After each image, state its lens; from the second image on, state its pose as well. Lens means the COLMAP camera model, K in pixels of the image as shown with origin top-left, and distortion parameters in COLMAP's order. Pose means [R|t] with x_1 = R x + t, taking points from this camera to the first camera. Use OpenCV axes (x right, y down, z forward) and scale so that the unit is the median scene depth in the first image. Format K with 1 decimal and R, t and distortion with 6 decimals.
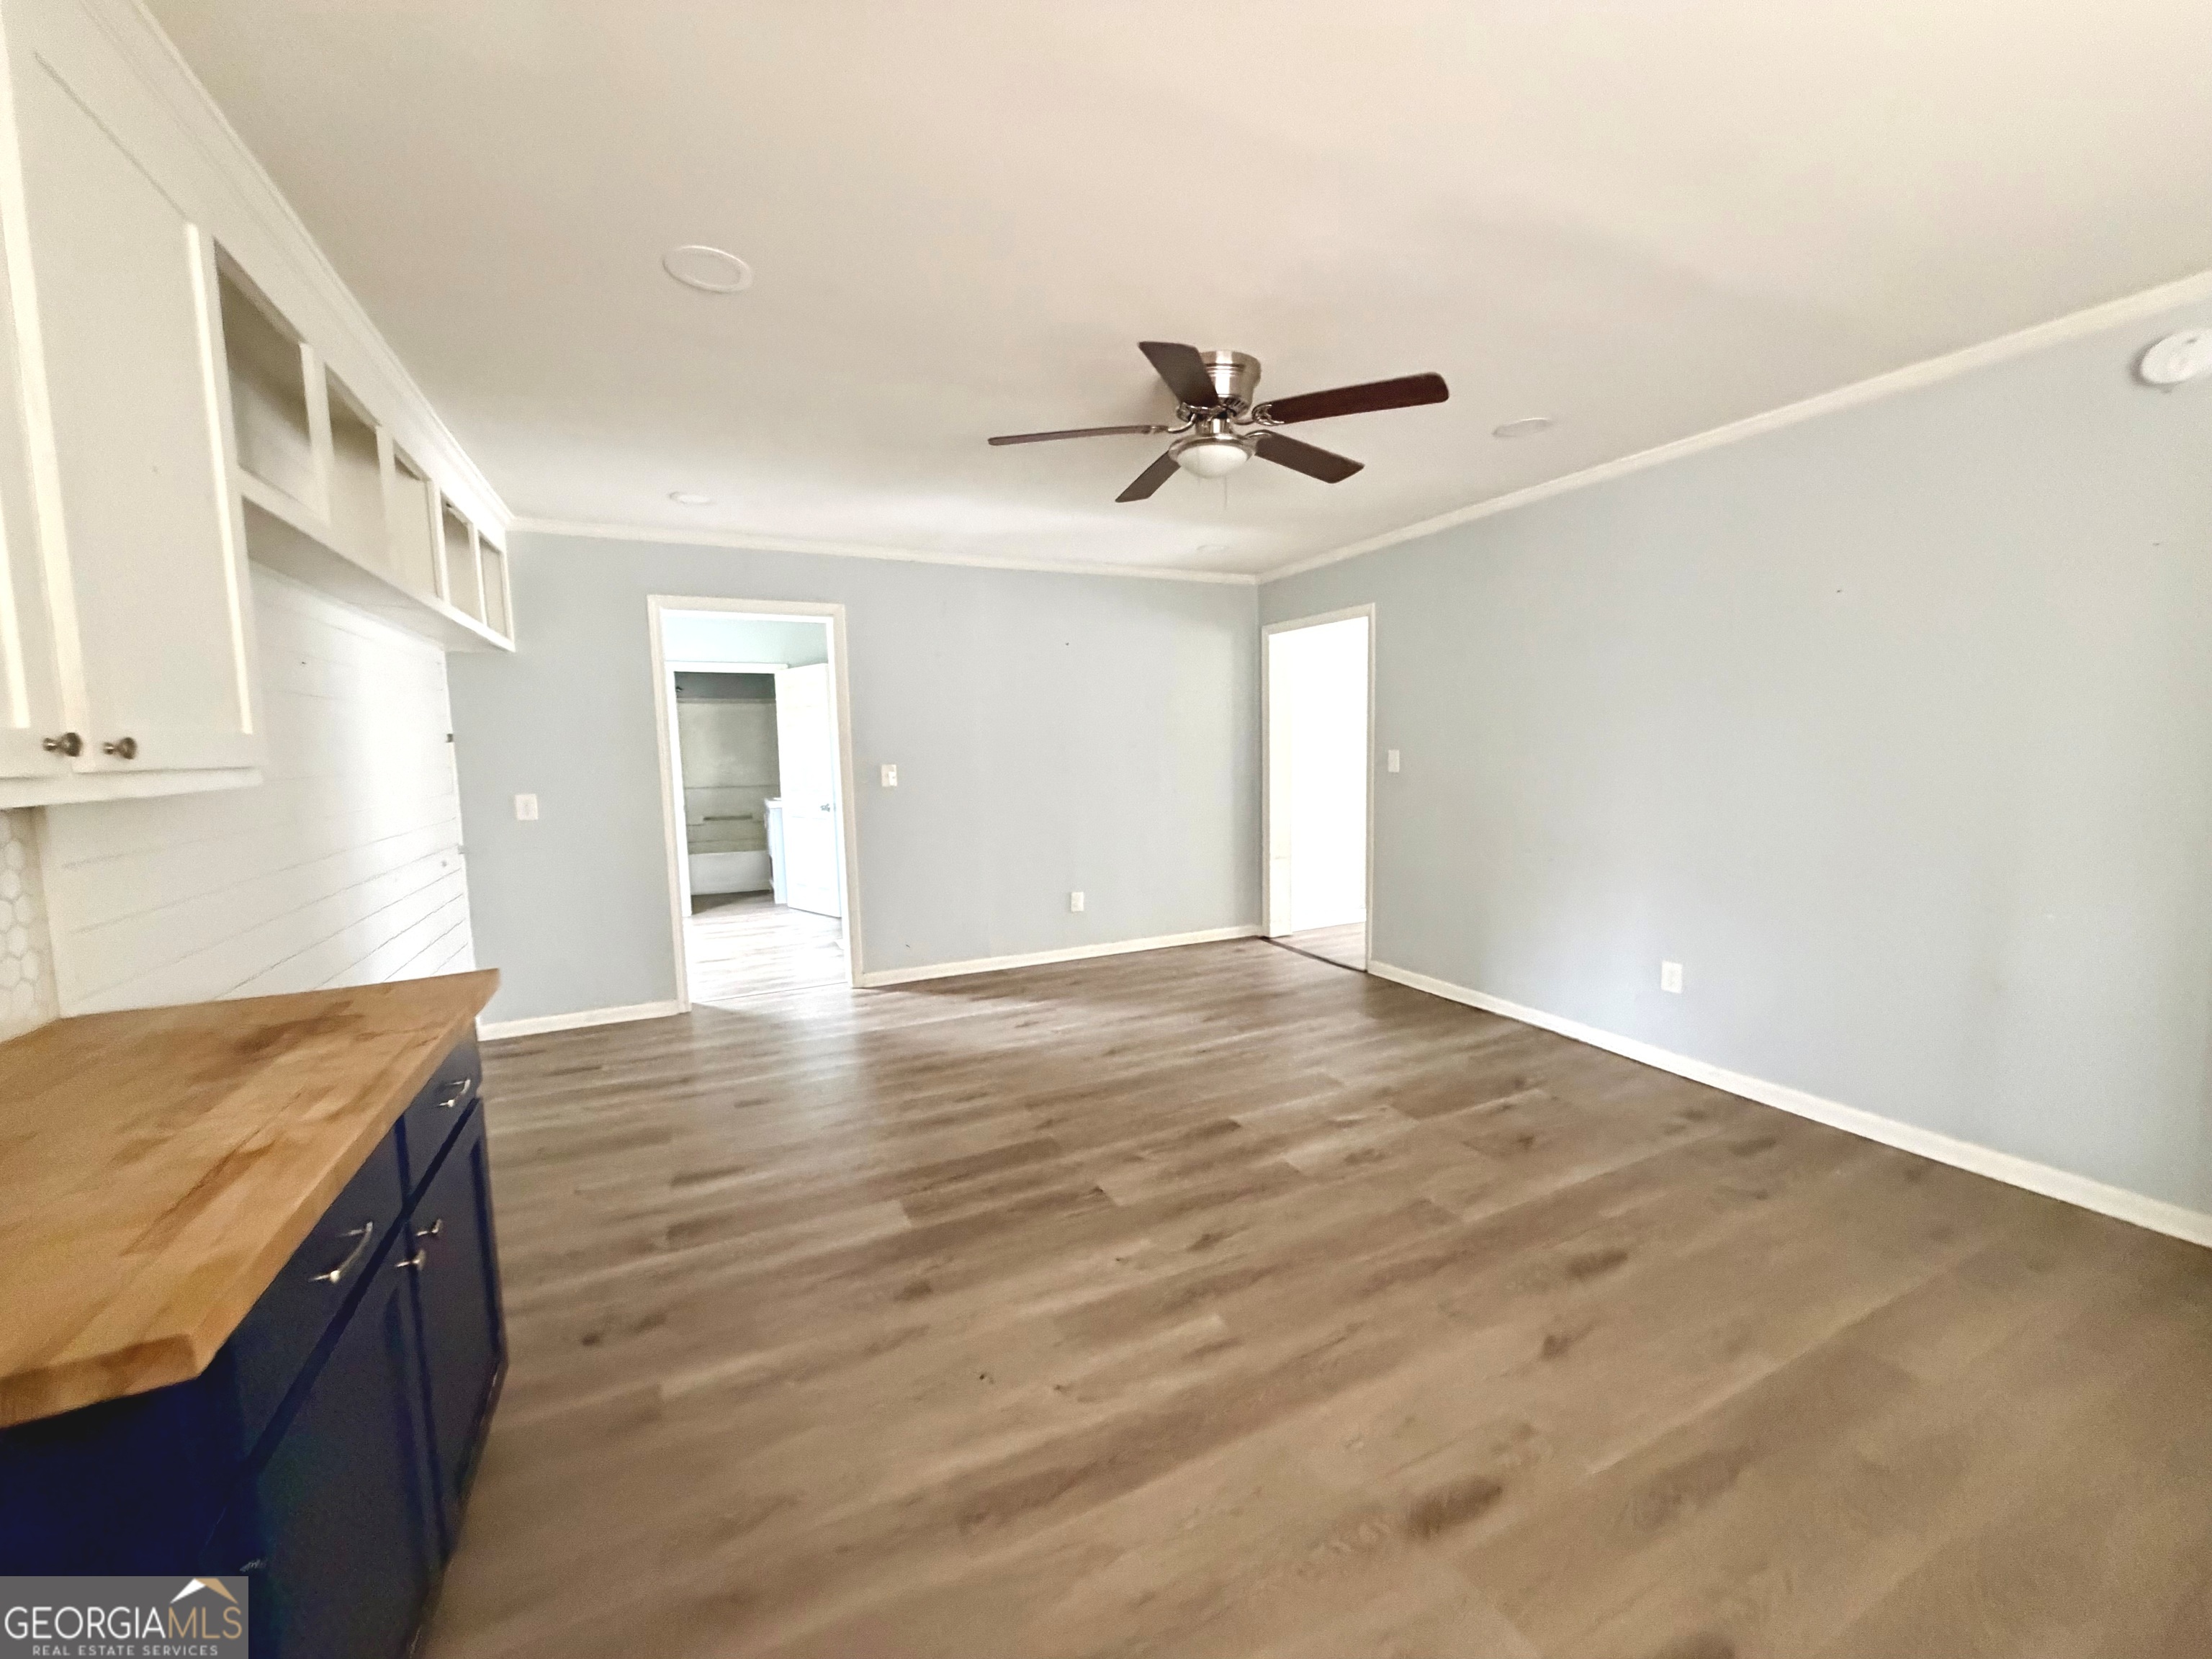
lens RADIAL K [[889.3, 0, 1106.0], [0, 889.3, 829.5], [0, 0, 1]] dist [0.003499, 0.000073]
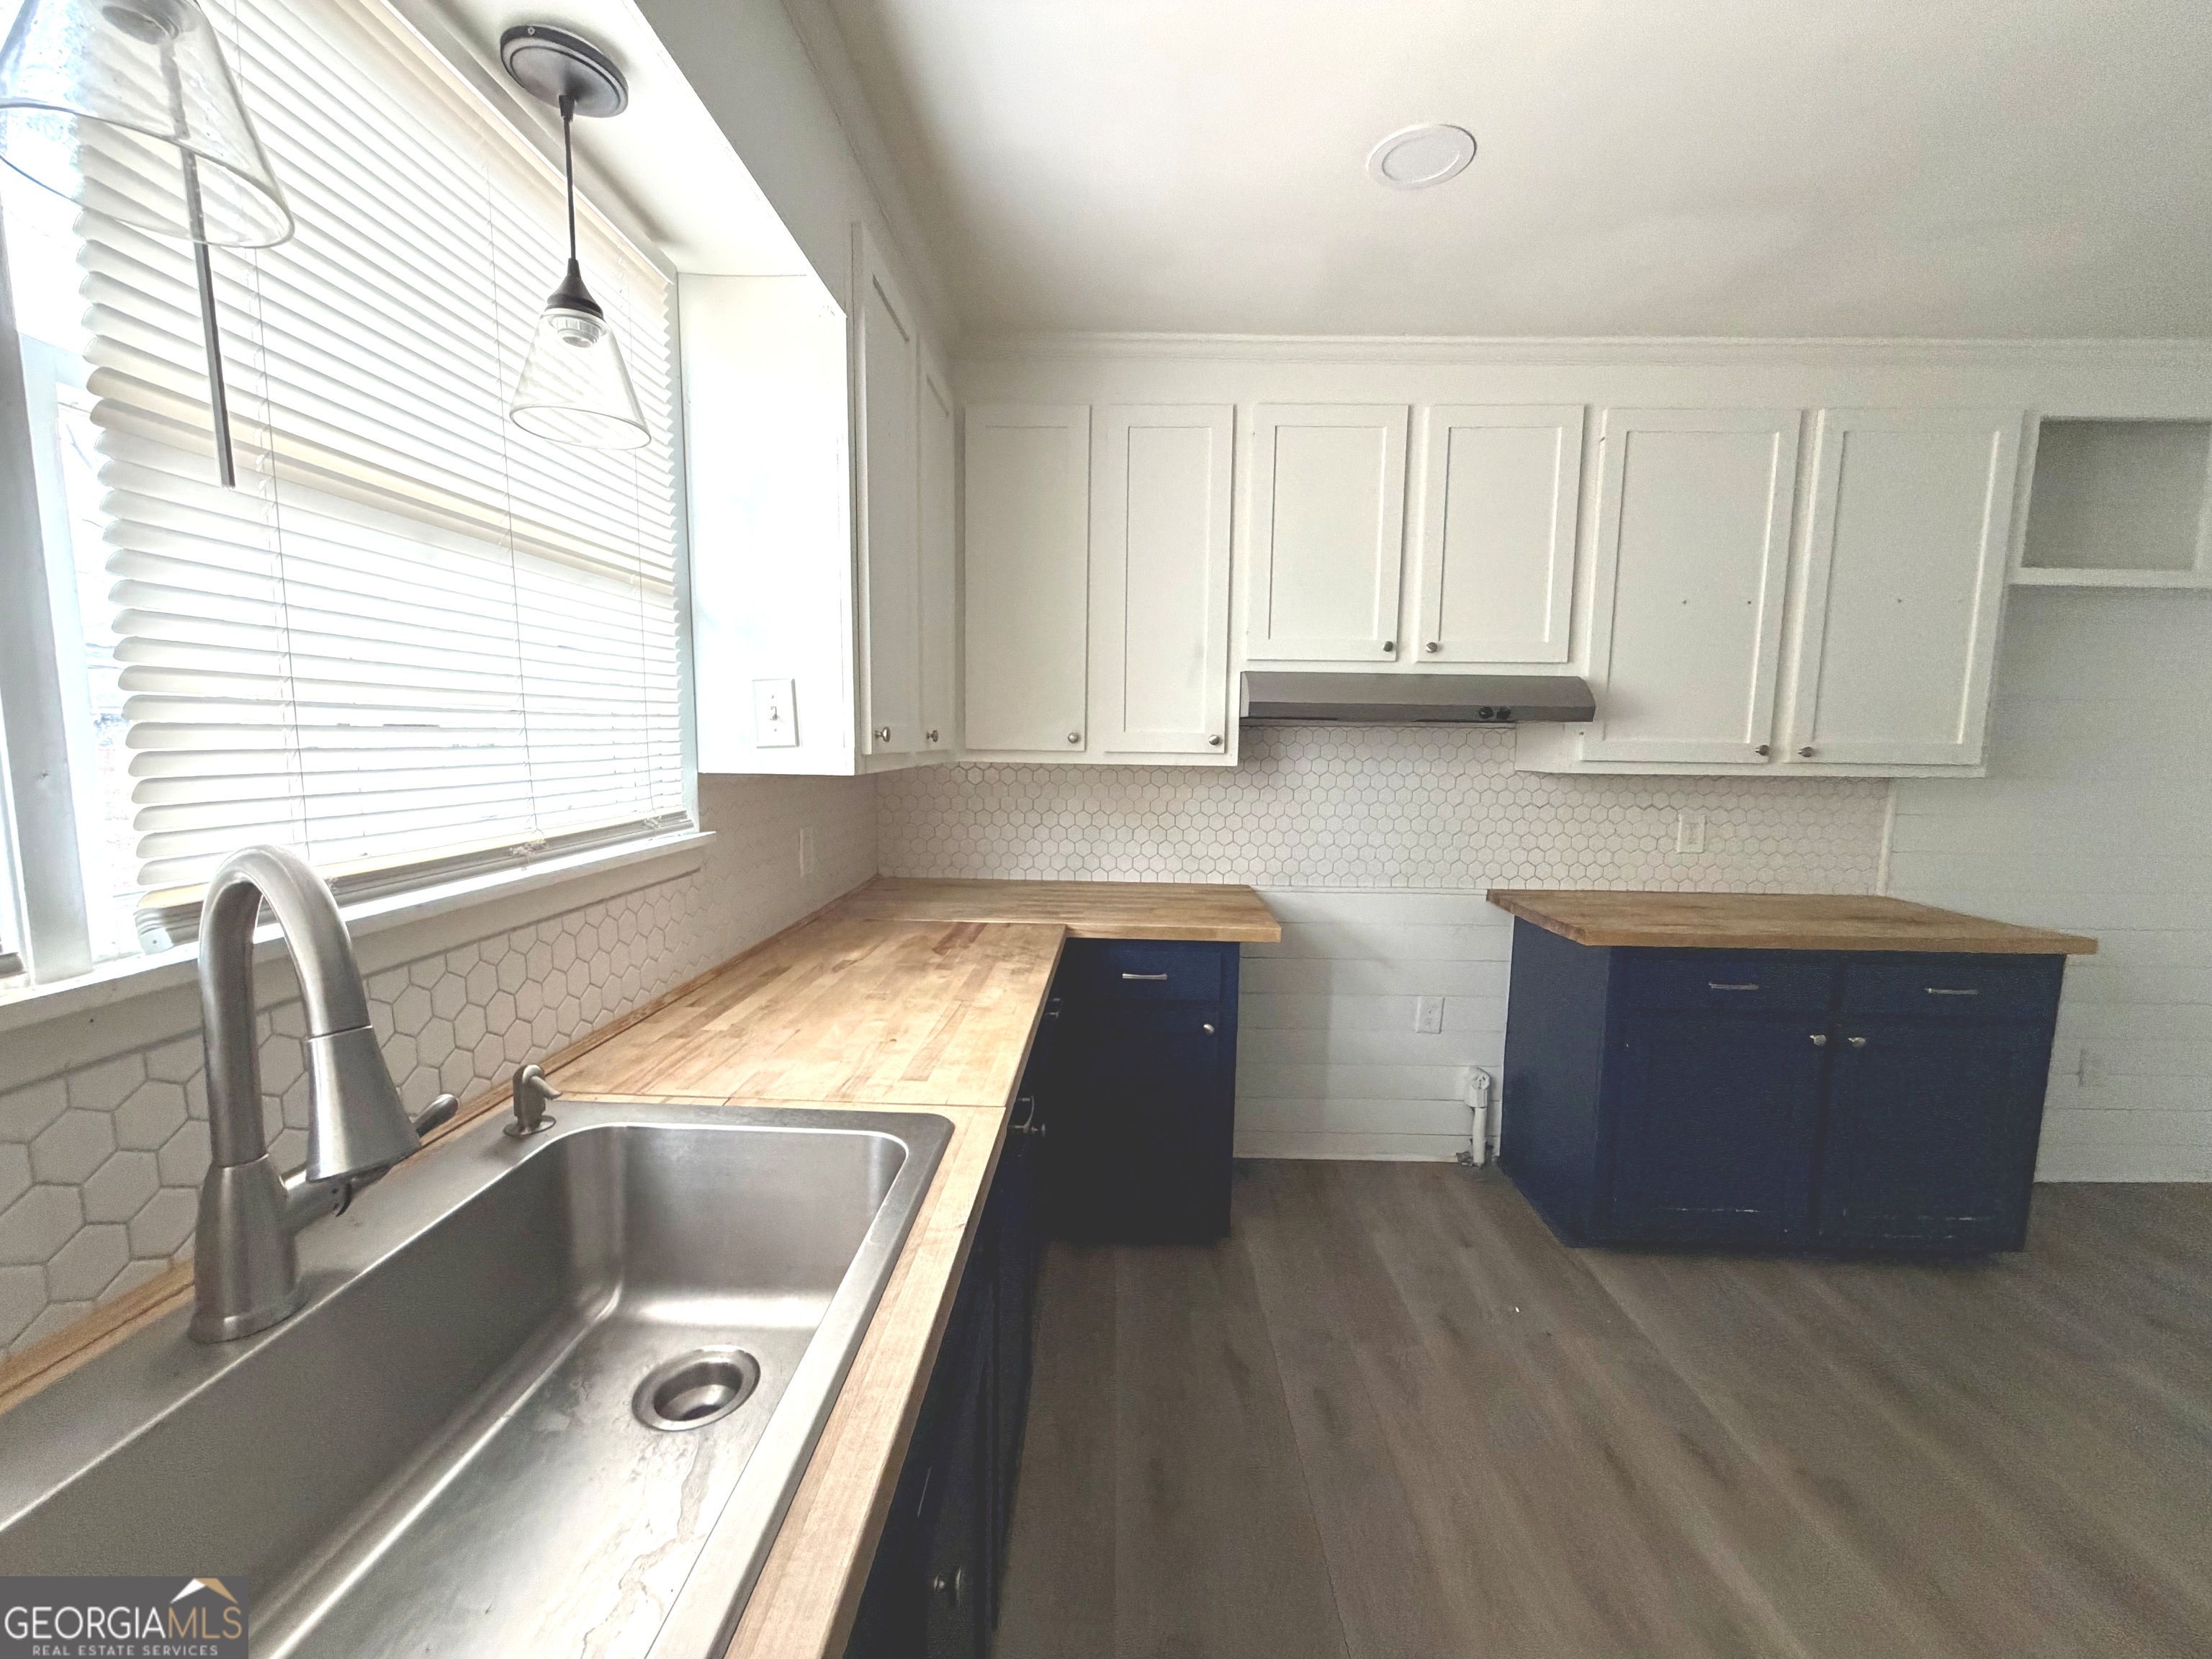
lens RADIAL K [[877.9, 0, 1103.8], [0, 877.9, 831.9], [0, 0, 1]] dist [-0.000182, -0.000116]
pose [[-0.461252, 0.108703, -0.880585, 0.618106], [-0.091691, 0.981313, 0.169165, -0.043105], [0.882519, 0.158770, -0.442665, 0.192130]]
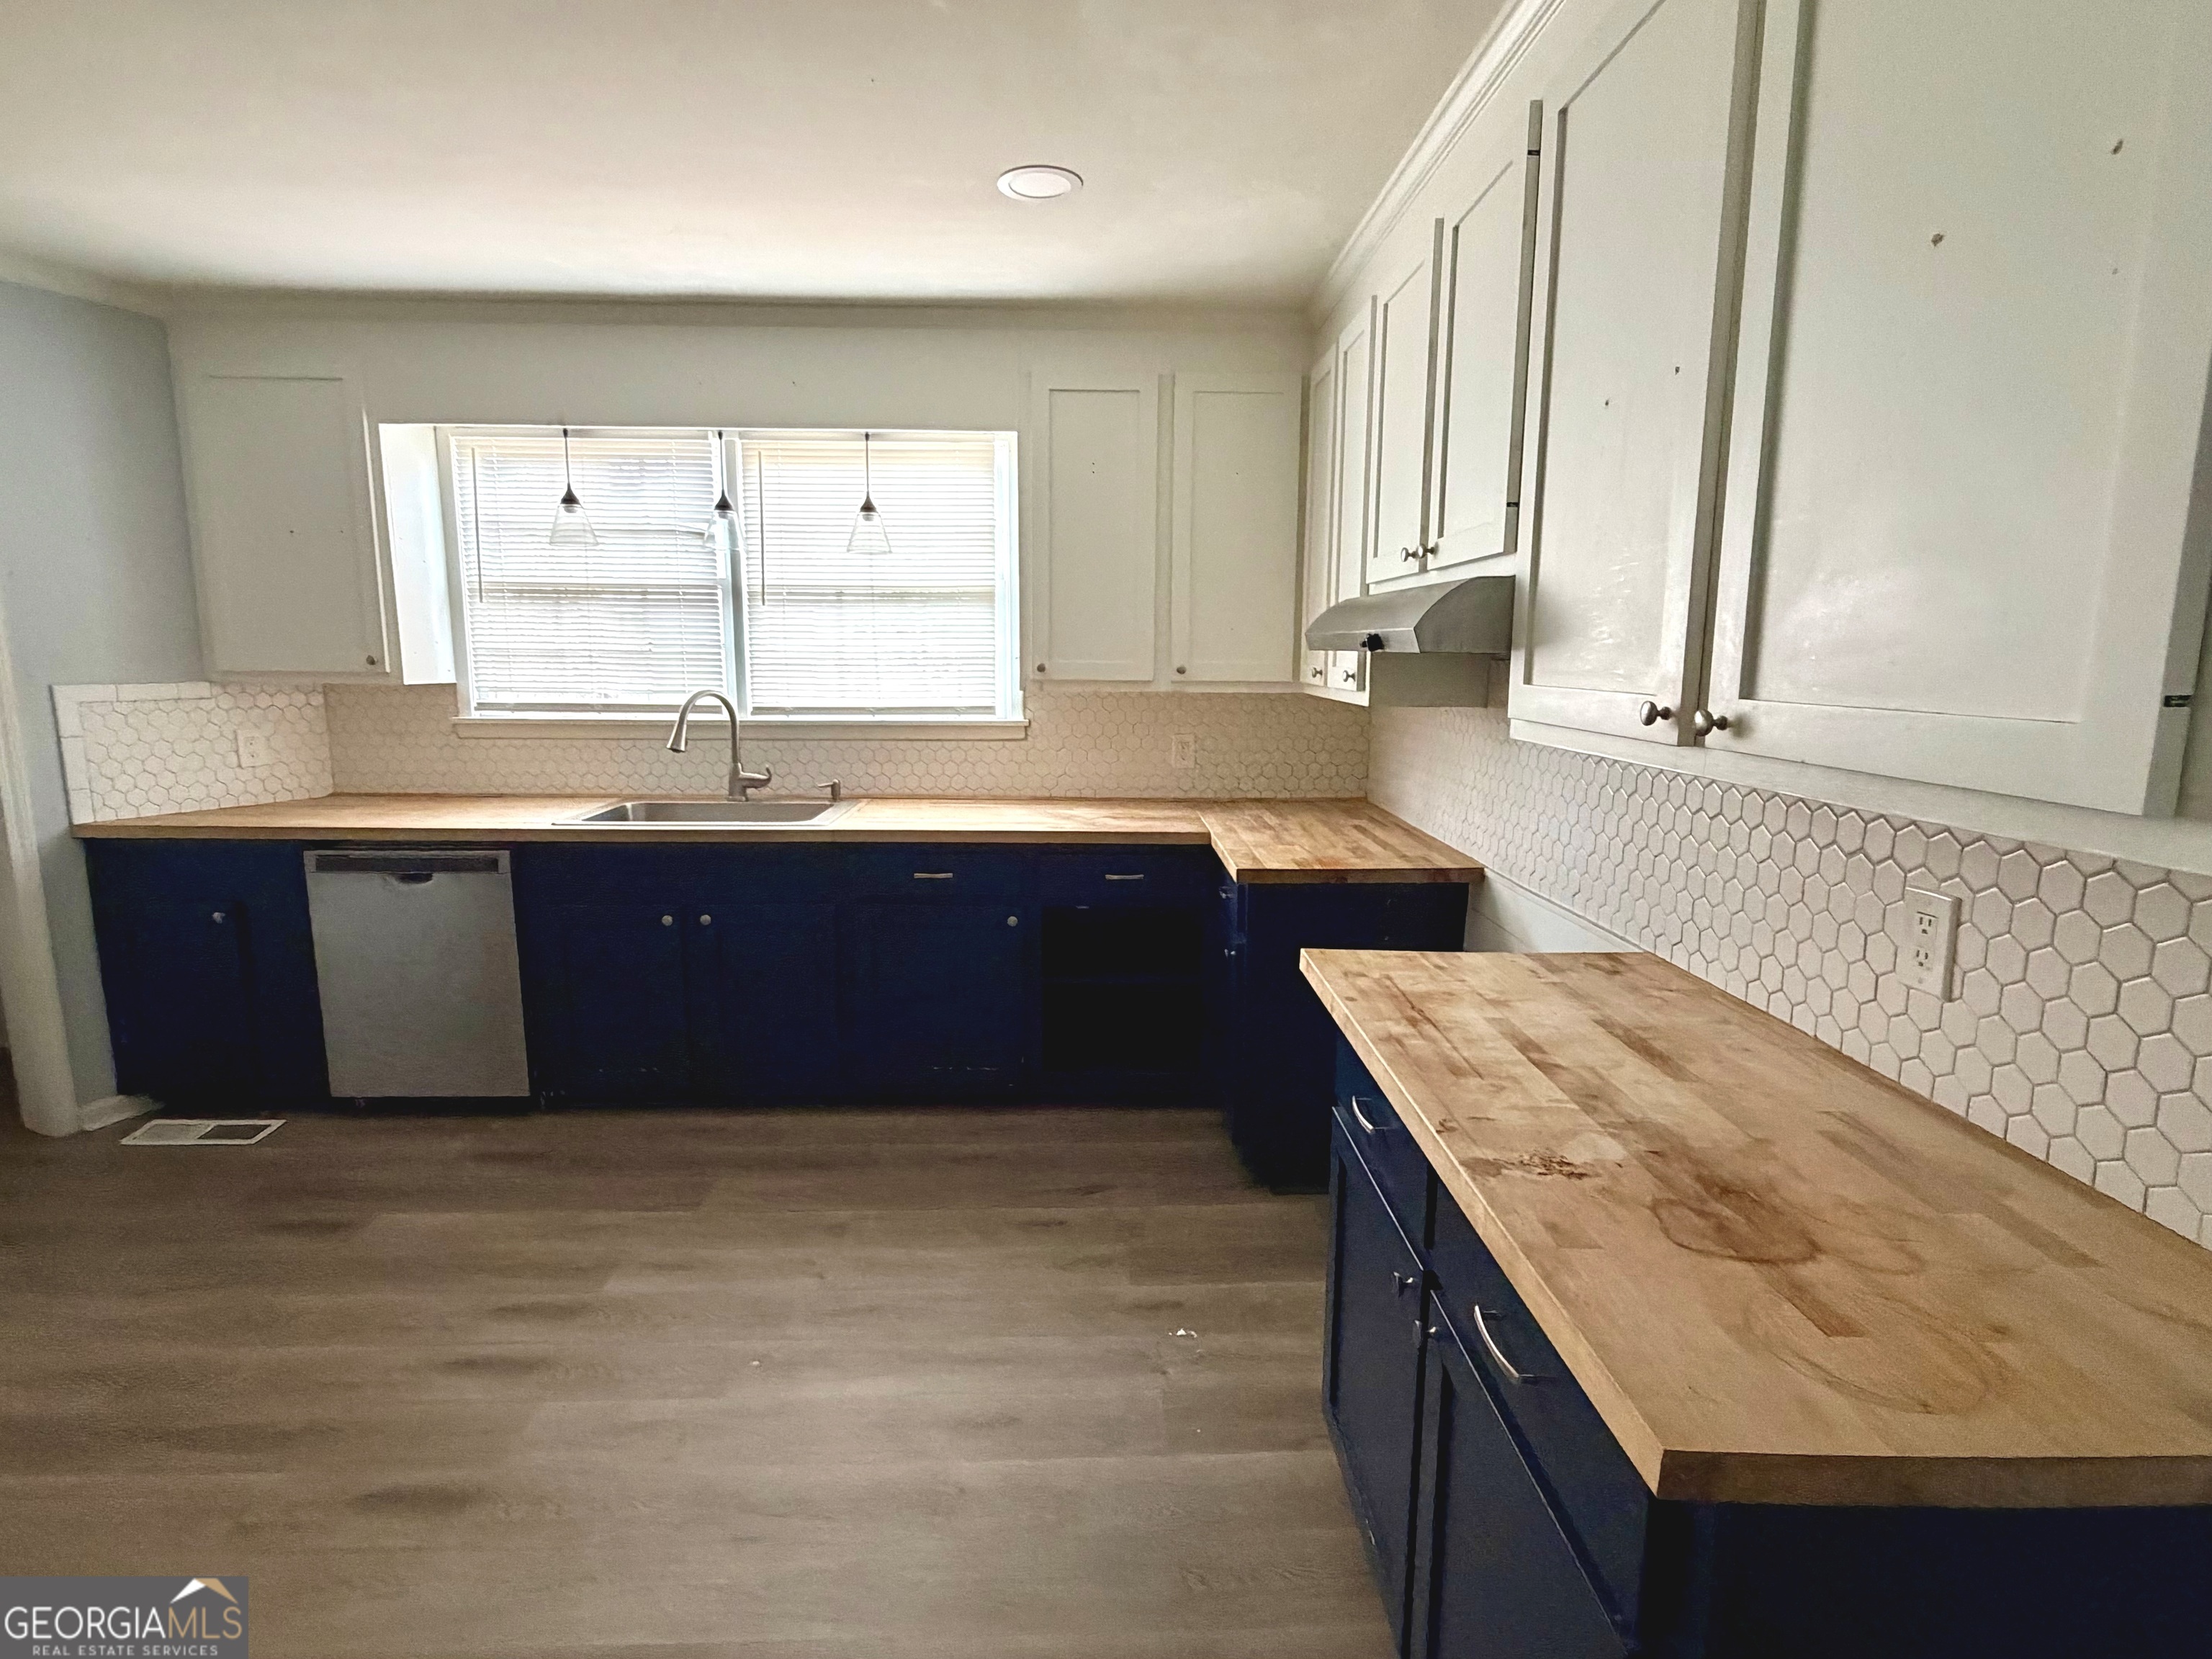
lens RADIAL K [[1104.0, 0, 1094.7], [0, 1104.0, 829.2], [0, 0, 1]] dist [-0.001269, 0.000092]
pose [[-0.904278, -0.056636, 0.423172, -0.409363], [0.051097, 0.969682, 0.238970, -0.110591], [-0.423876, 0.237718, -0.873967, 0.876282]]
